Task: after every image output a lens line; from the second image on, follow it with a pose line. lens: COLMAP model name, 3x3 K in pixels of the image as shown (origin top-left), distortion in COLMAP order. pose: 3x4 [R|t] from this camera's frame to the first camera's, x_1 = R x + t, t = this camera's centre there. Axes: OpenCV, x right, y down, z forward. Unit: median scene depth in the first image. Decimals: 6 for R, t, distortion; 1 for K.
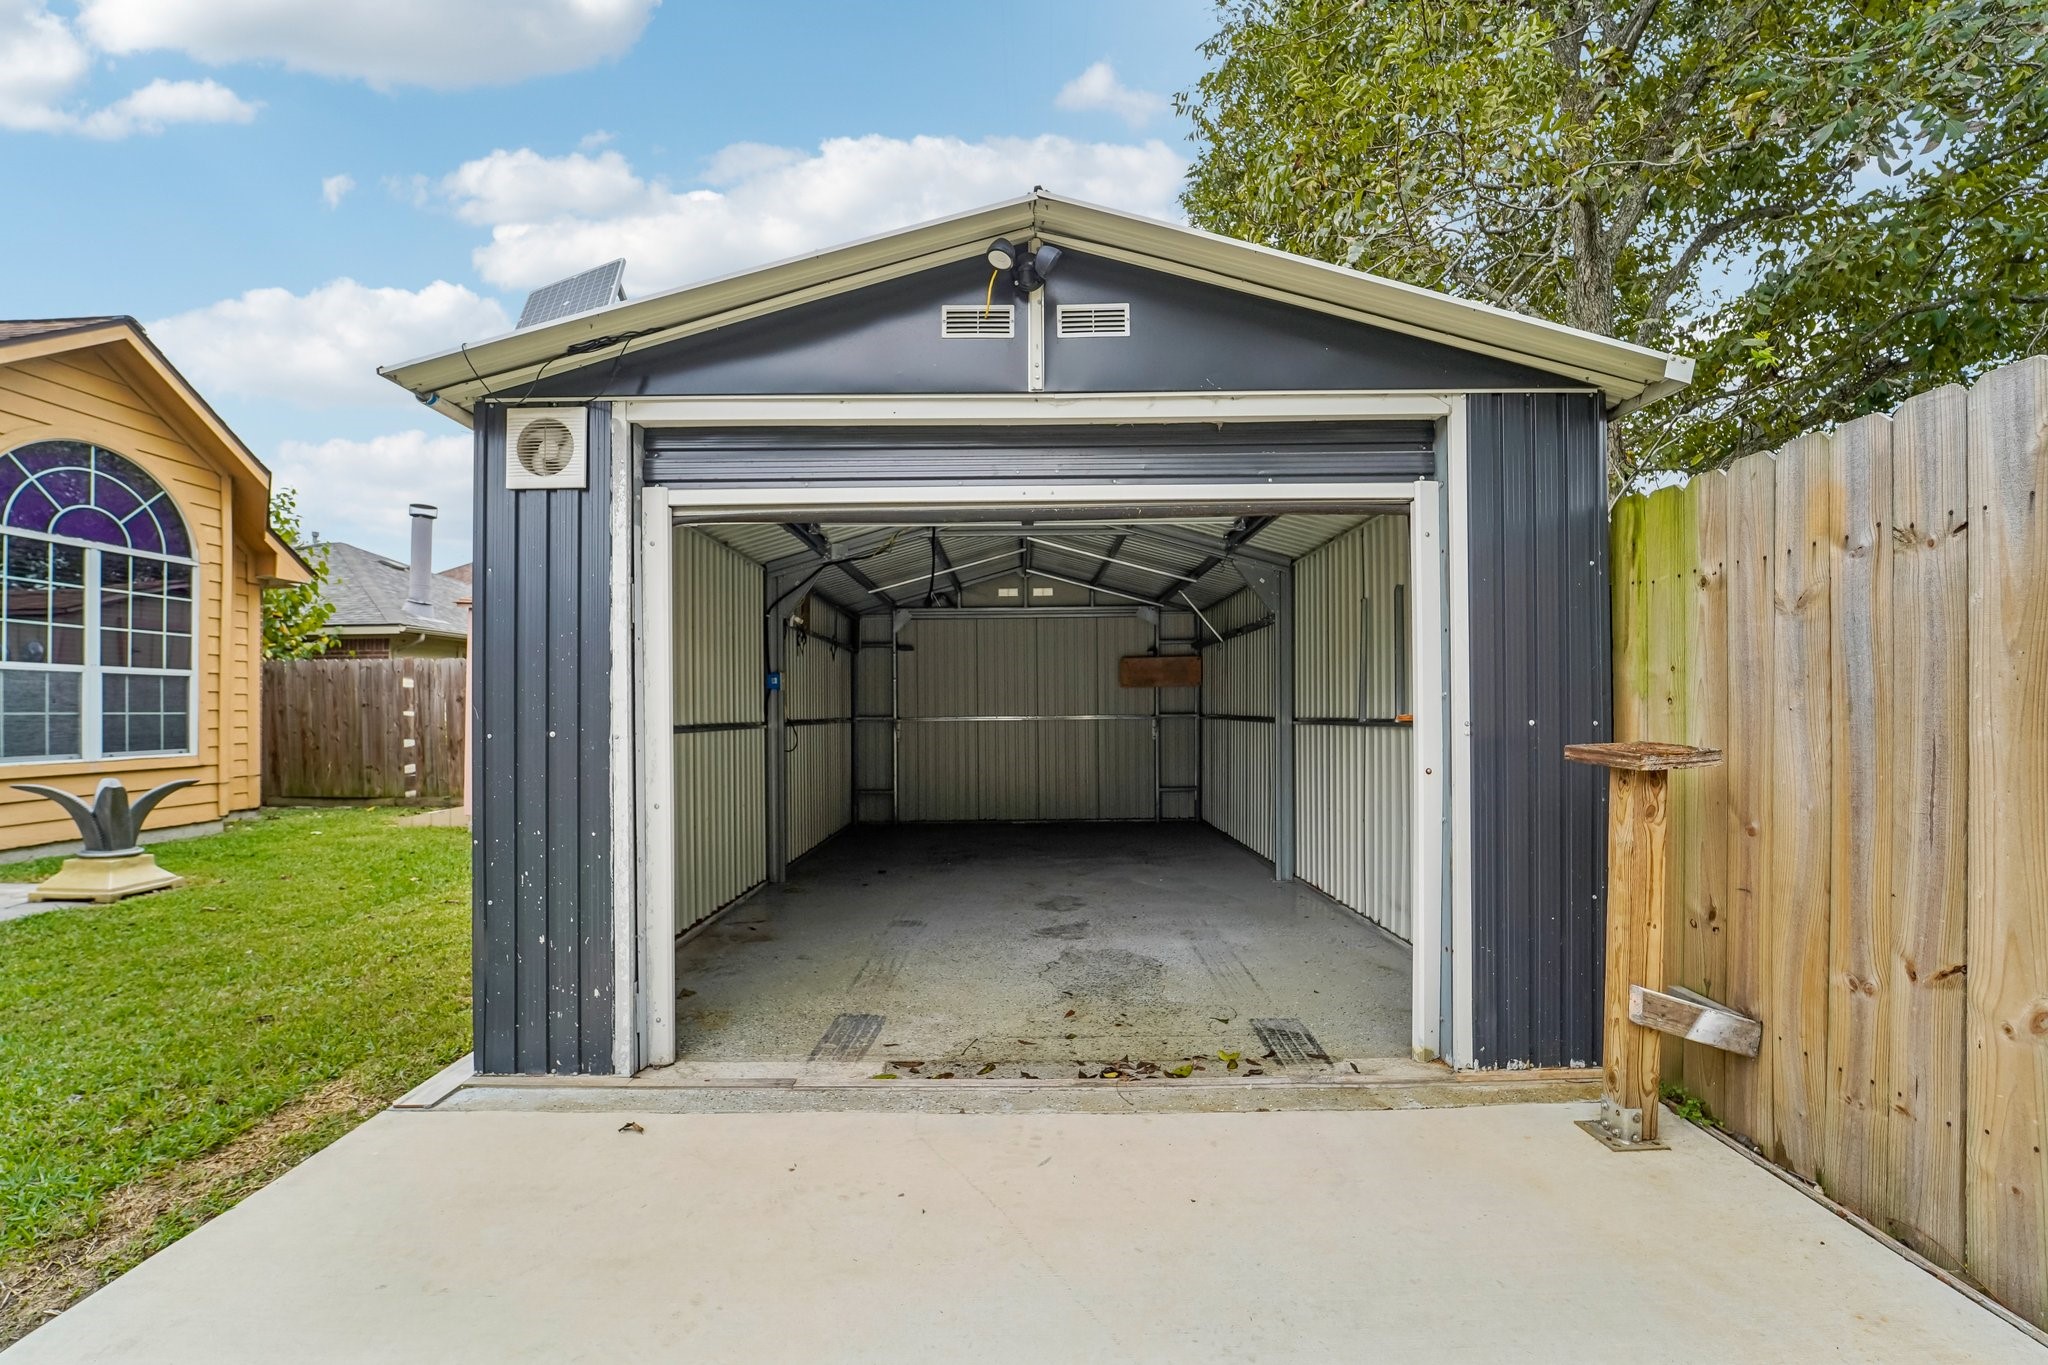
lens RADIAL K [[838.4, 0, 1018.5], [0, 838.4, 703.9], [0, 0, 1]] dist [-0.018331, 0.001542]
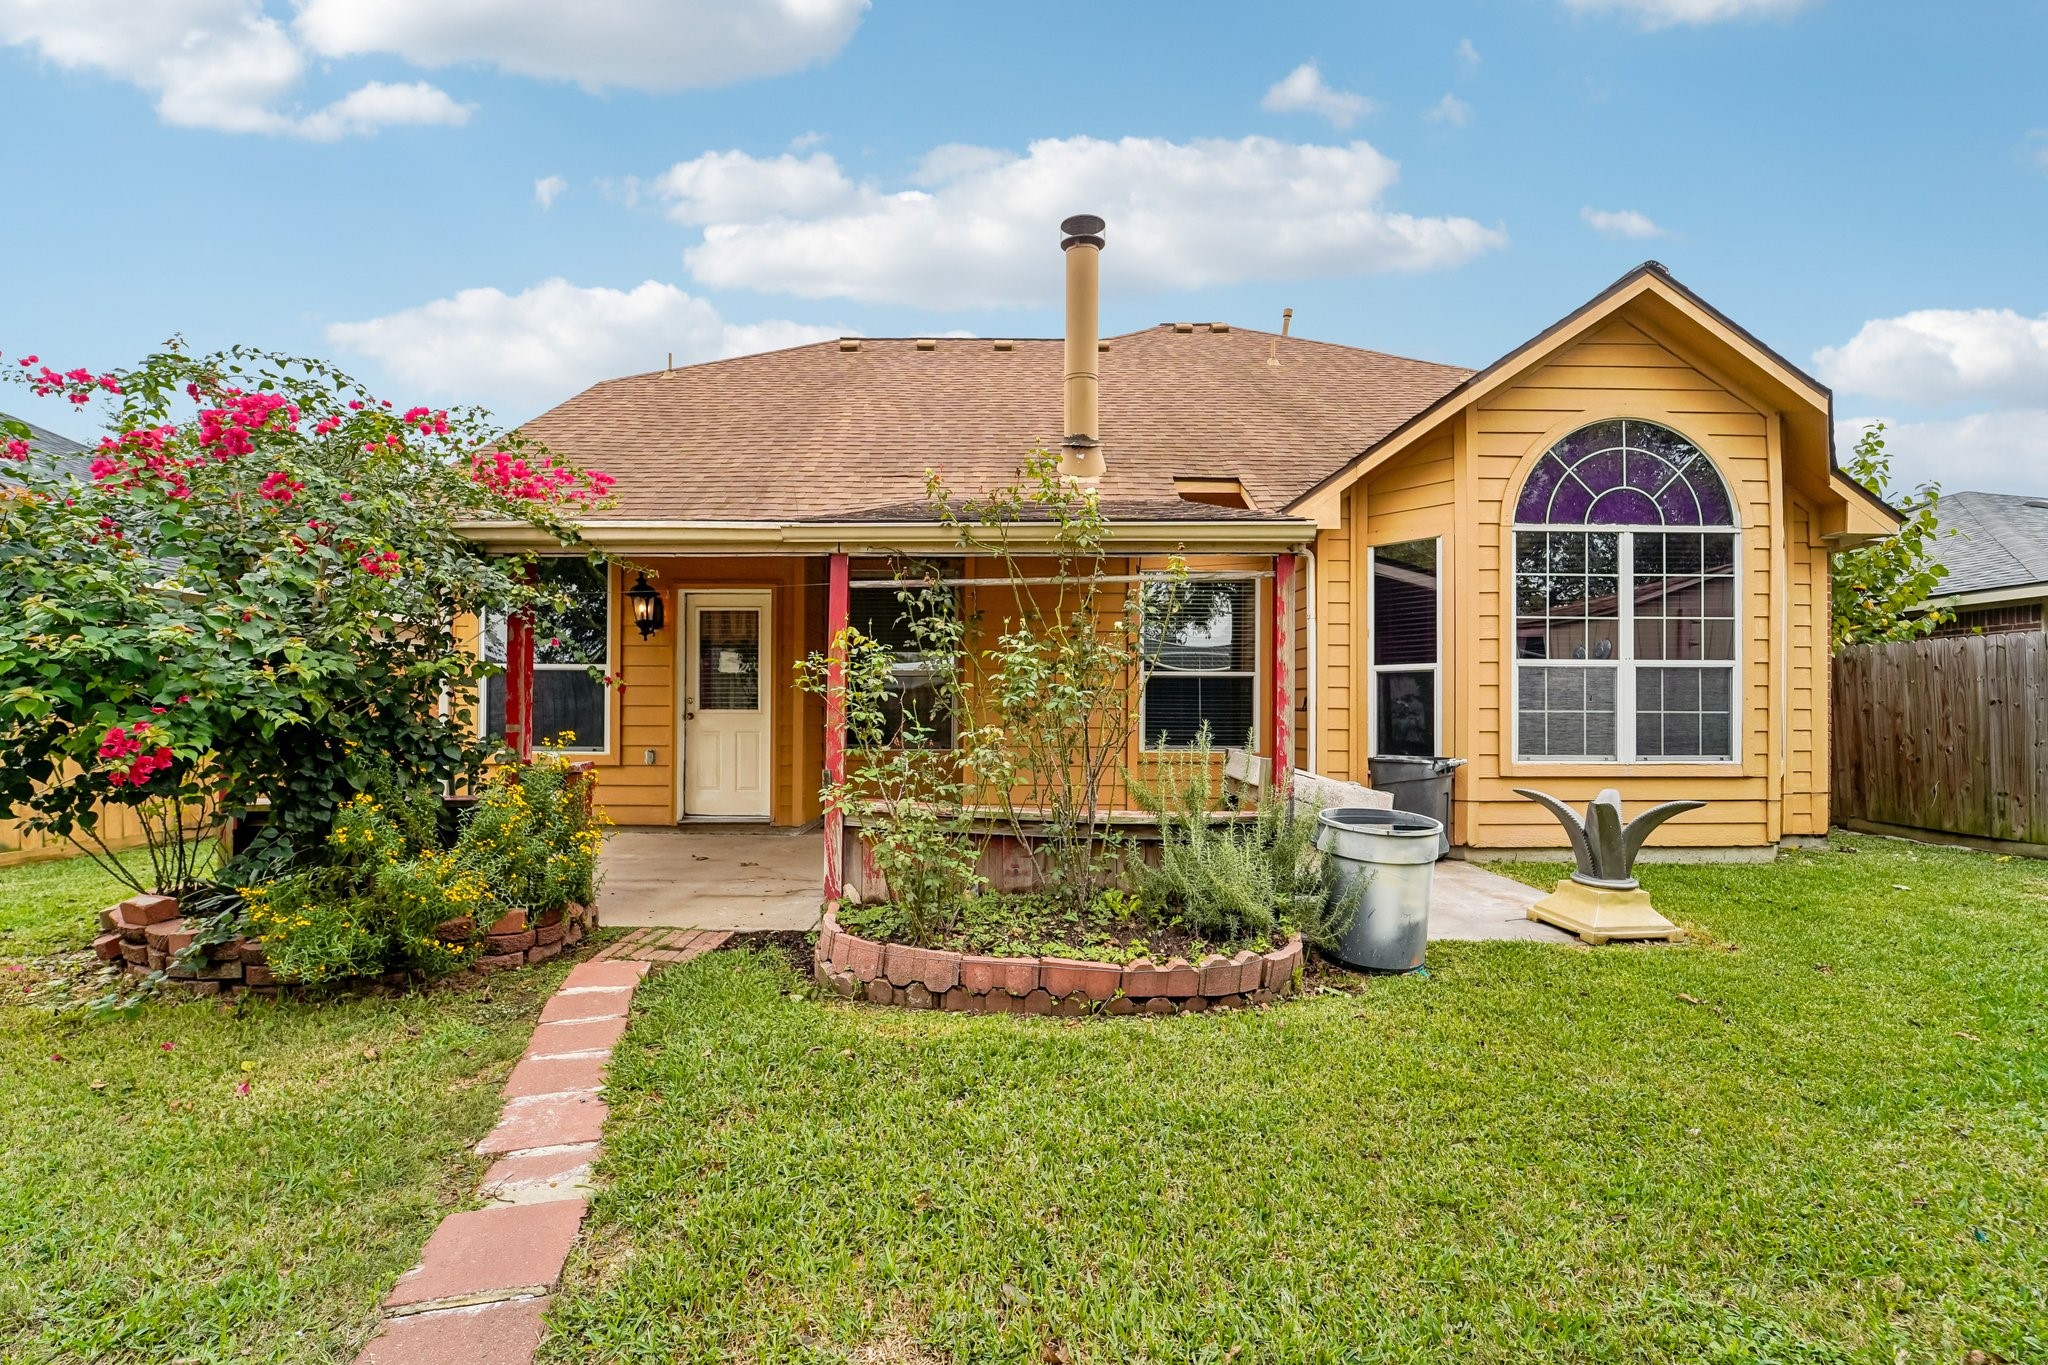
lens RADIAL K [[838.4, 0, 1019.0], [0, 838.4, 698.9], [0, 0, 1]] dist [-0.018331, 0.001542]
pose [[0.019862, -0.005834, -0.999786, -0.175813], [0.002222, 0.999981, -0.005791, 0.001045], [0.999800, -0.002107, 0.019875, 0.248797]]
